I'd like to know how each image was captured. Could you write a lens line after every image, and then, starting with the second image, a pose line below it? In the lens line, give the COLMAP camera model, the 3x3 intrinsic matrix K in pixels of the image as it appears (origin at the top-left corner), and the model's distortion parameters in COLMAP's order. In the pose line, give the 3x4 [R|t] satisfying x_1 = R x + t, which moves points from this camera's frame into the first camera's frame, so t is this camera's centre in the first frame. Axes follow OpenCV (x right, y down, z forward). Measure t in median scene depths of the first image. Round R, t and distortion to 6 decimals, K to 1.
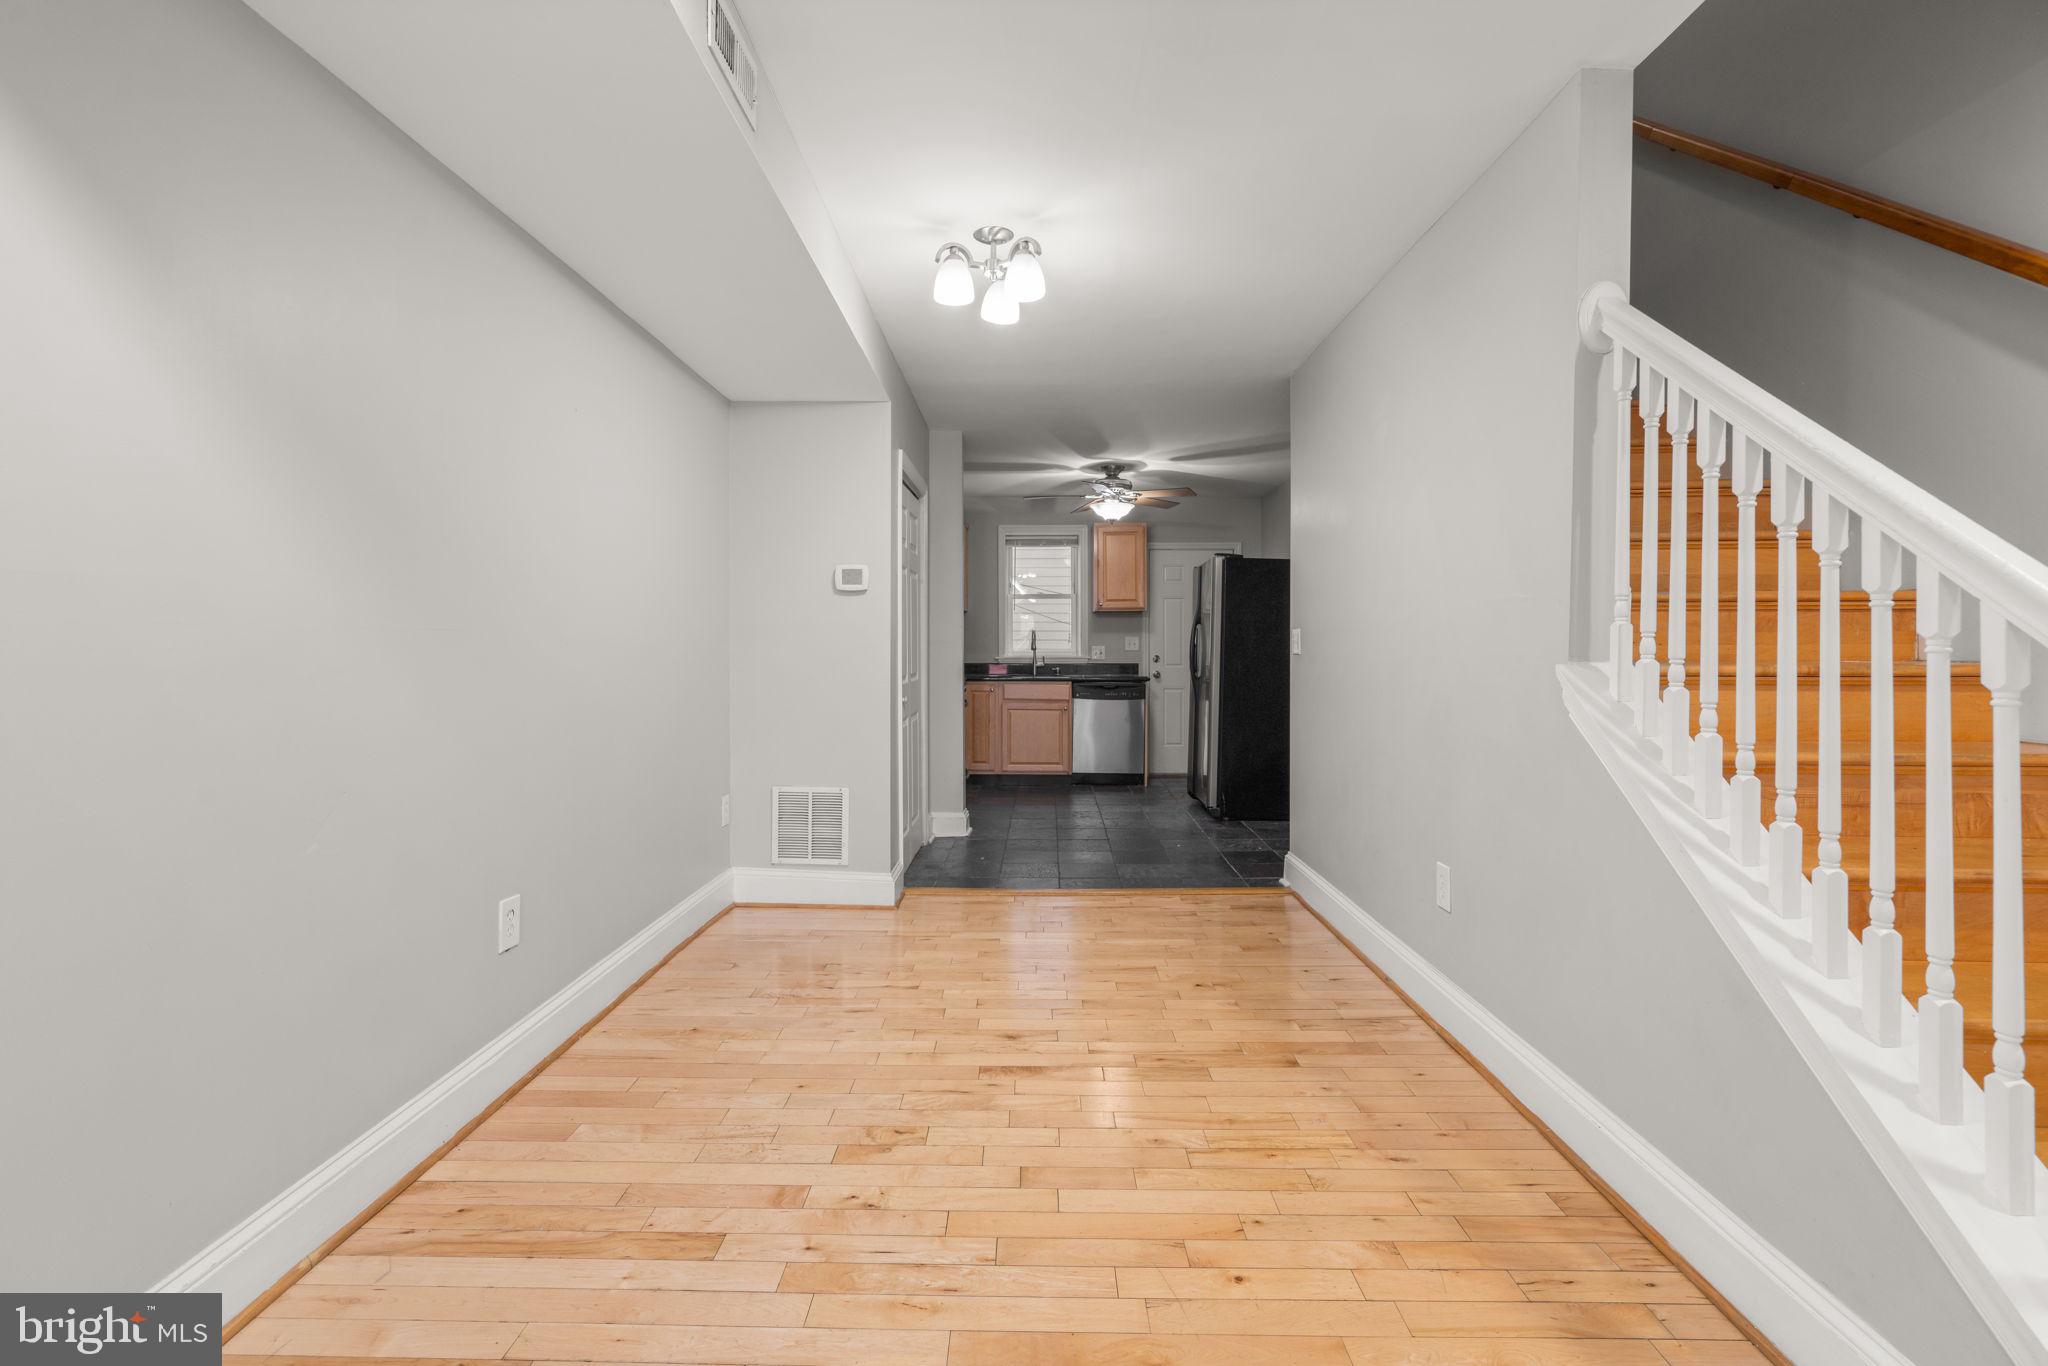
lens RADIAL K [[923.0, 0, 1026.7], [0, 923.0, 650.9], [0, 0, 1]] dist [-0.008670, 0.003010]
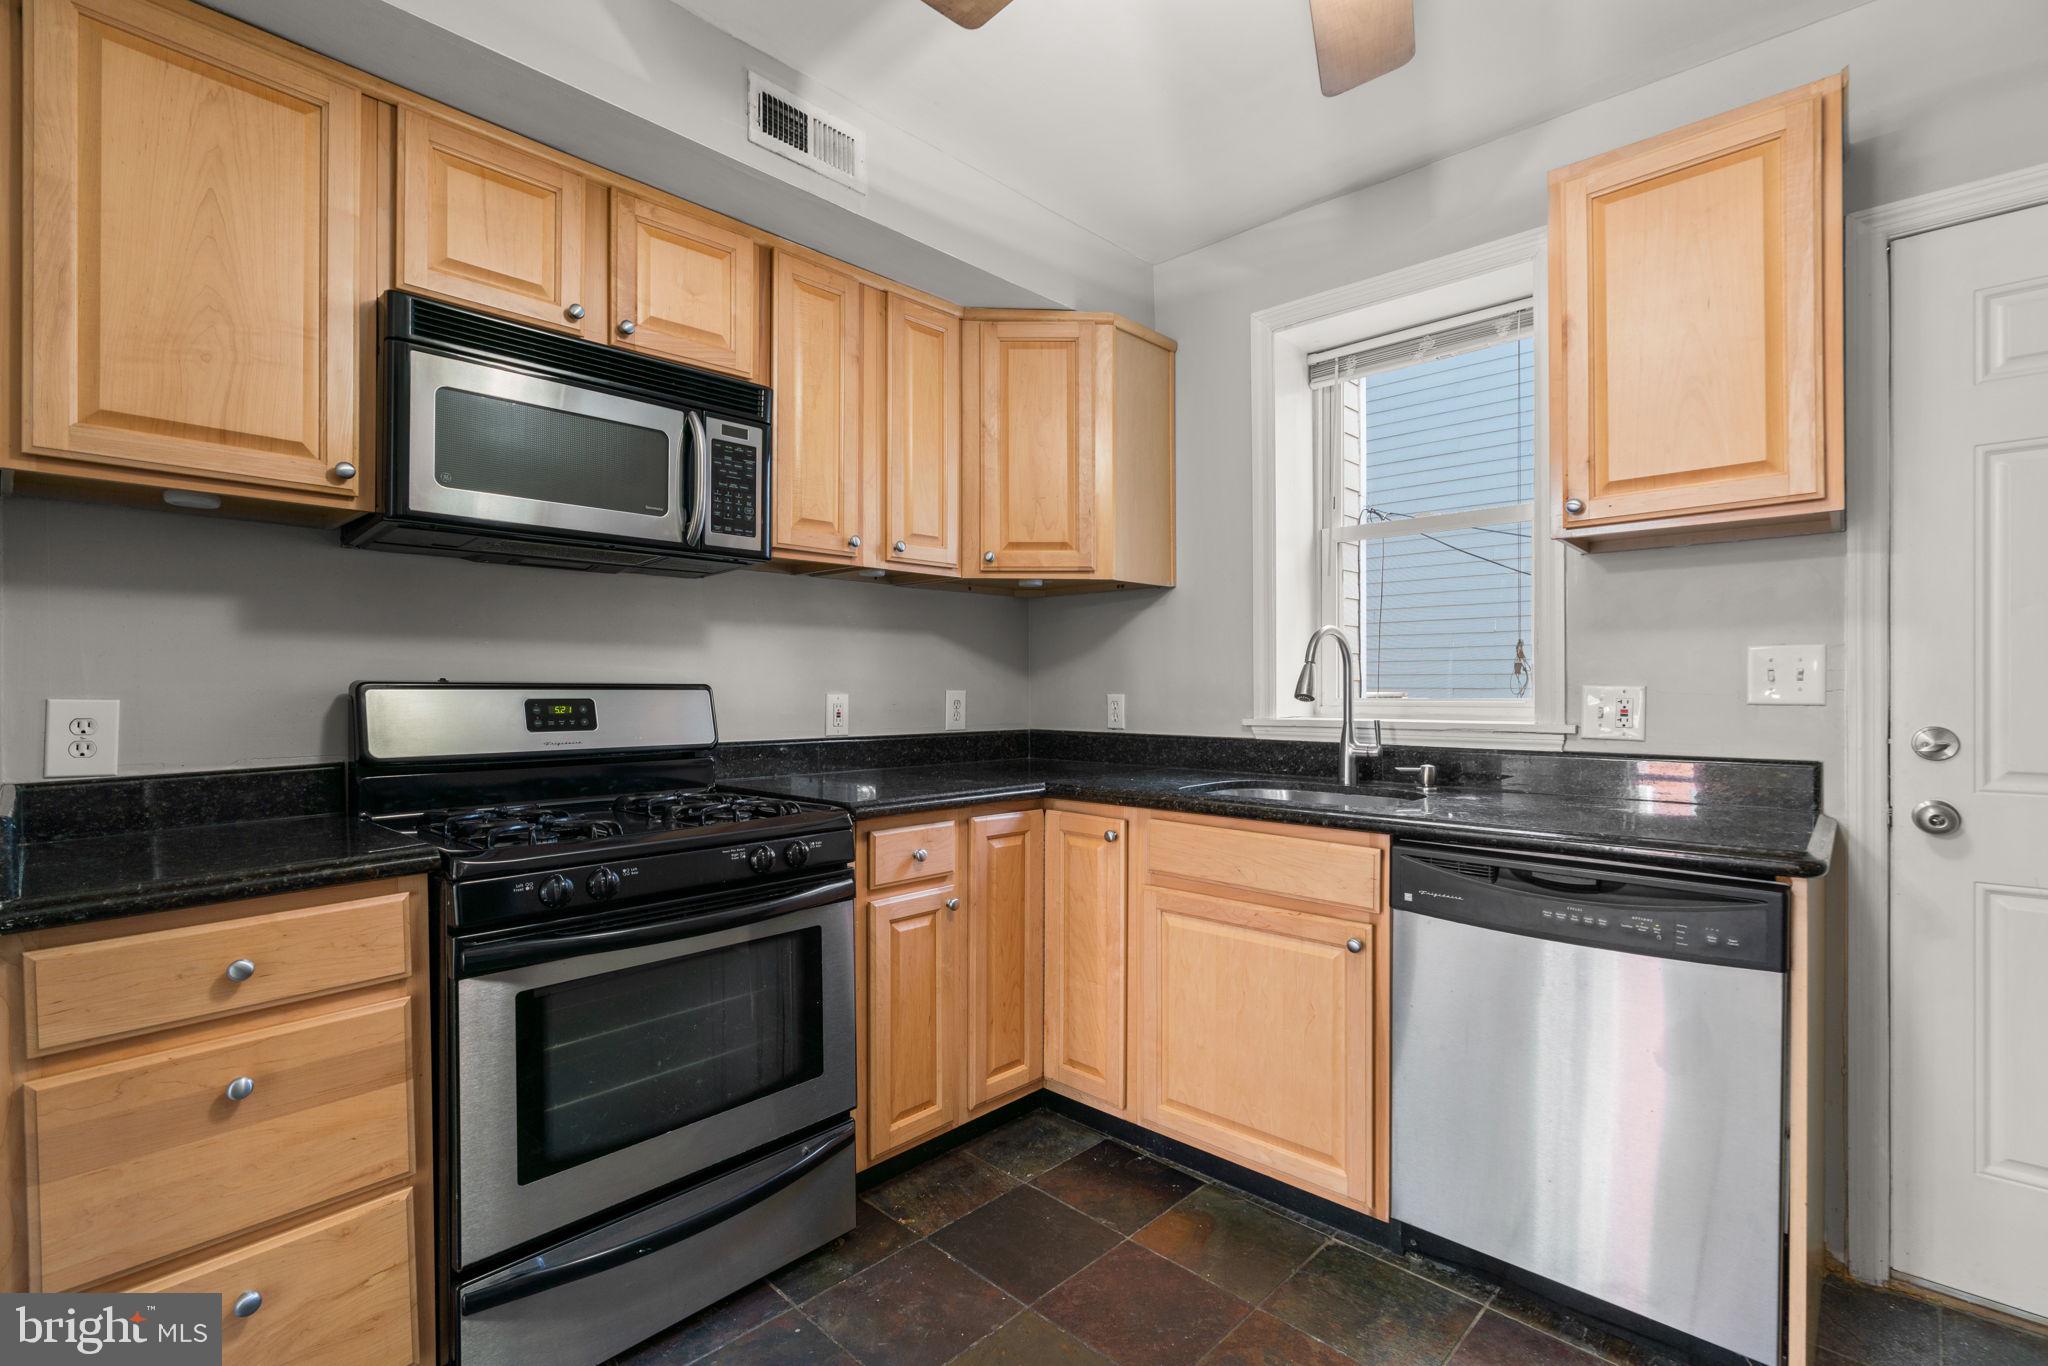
lens RADIAL K [[923.0, 0, 997.4], [0, 923.0, 690.3], [0, 0, 1]] dist [-0.008670, 0.003010]
pose [[0.732390, -0.001324, -0.680884, 0.268860], [0.006051, 0.999971, 0.004564, -0.012259], [0.680858, -0.007463, 0.732377, 1.494666]]
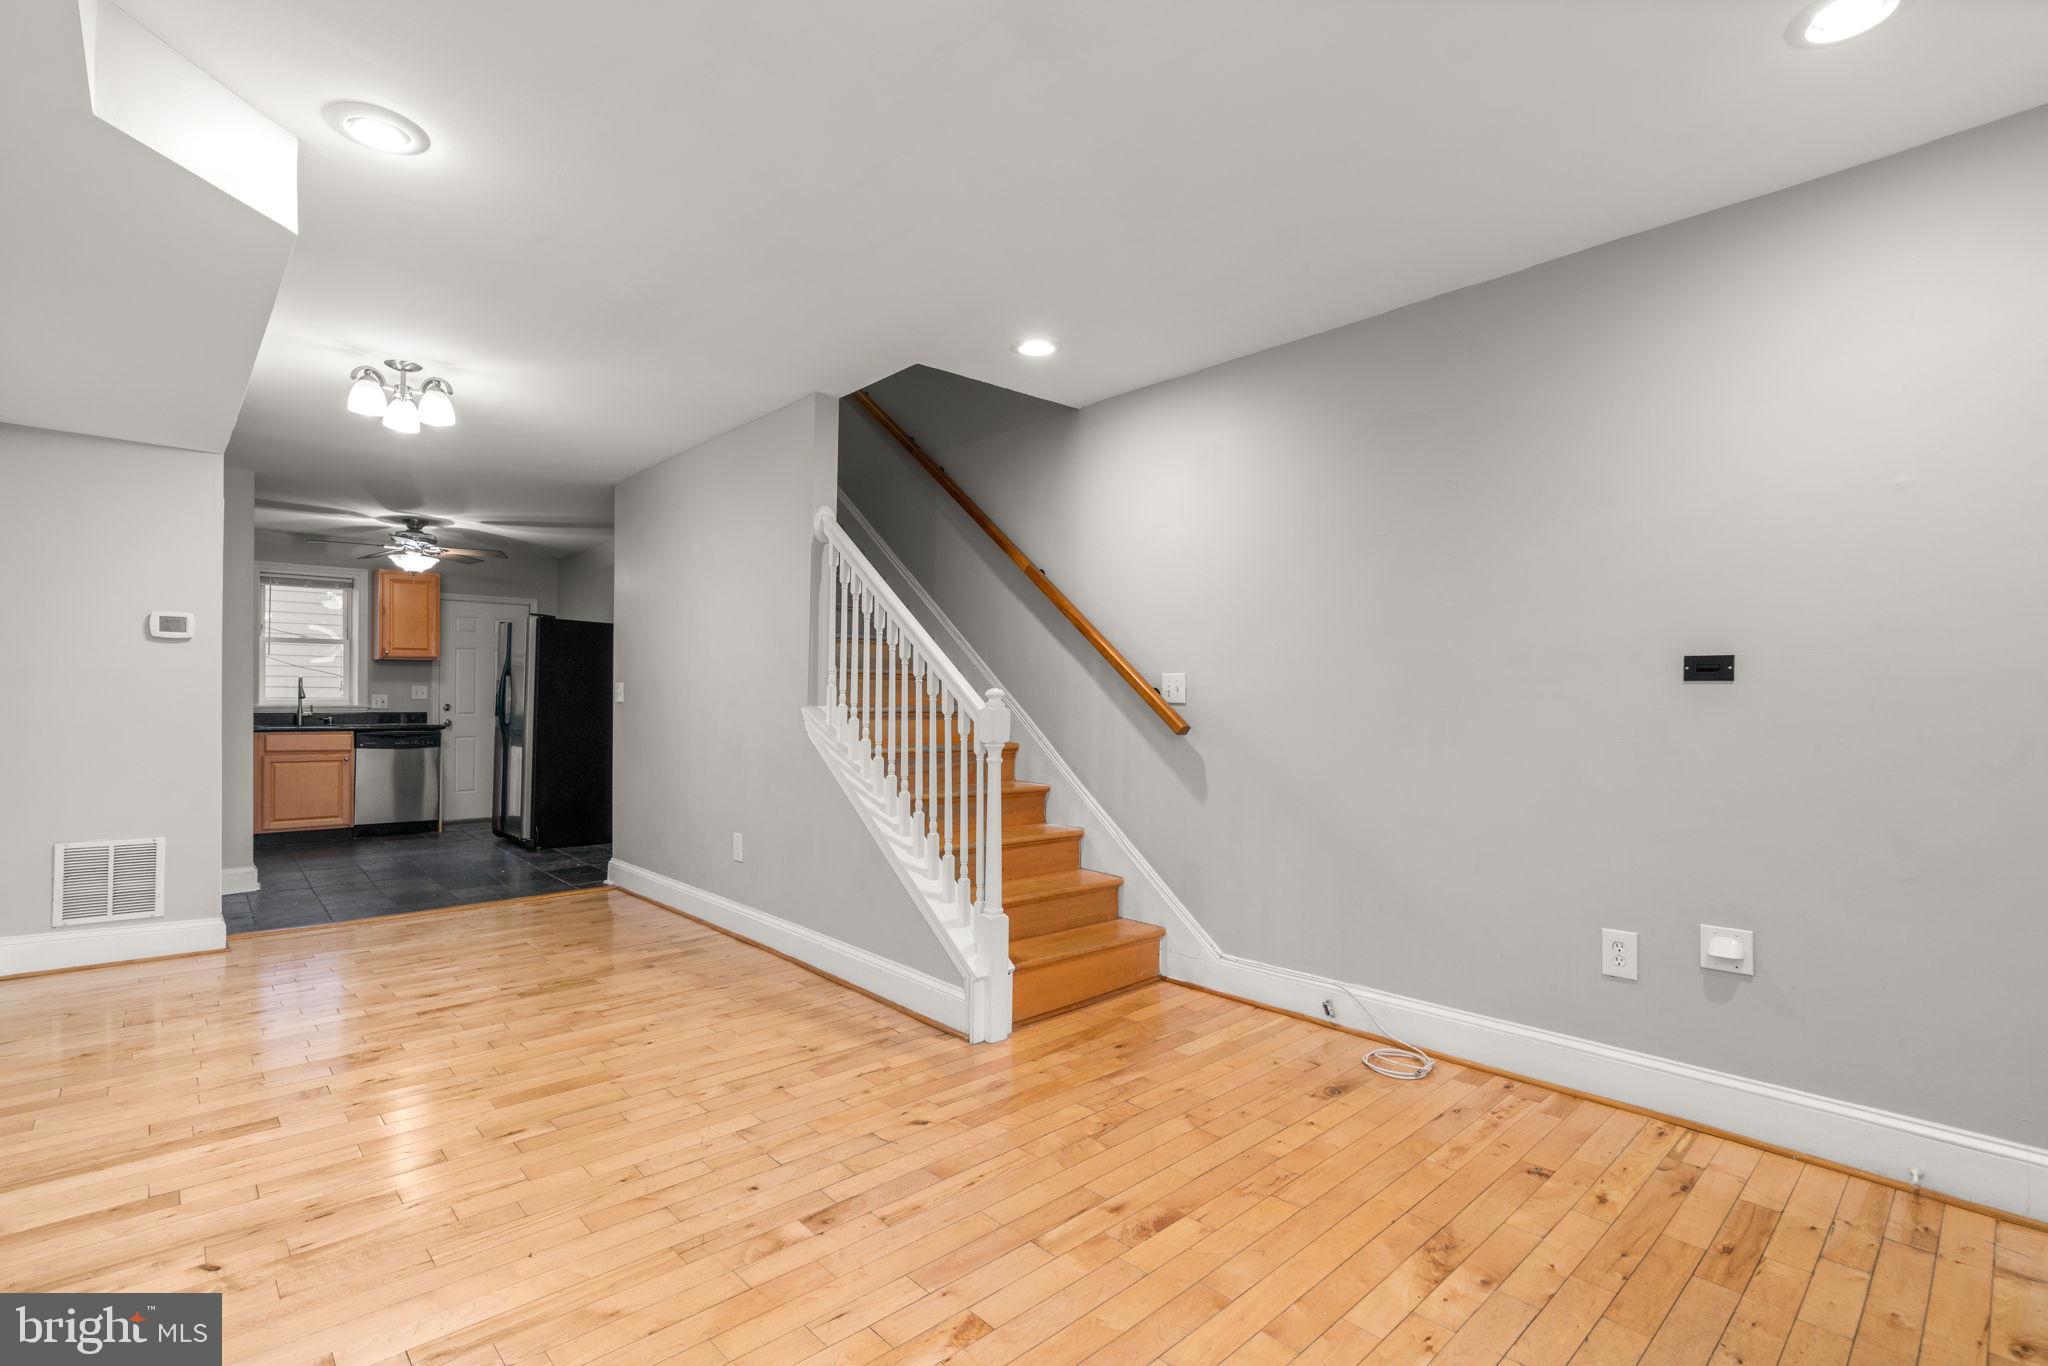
lens RADIAL K [[923.0, 0, 990.7], [0, 923.0, 696.2], [0, 0, 1]] dist [-0.008670, 0.003010]
pose [[0.743699, 0.005651, 0.668491, -0.196461], [-0.002493, 0.999981, -0.005680, 0.000837], [-0.668510, 0.002557, 0.743699, -0.325959]]
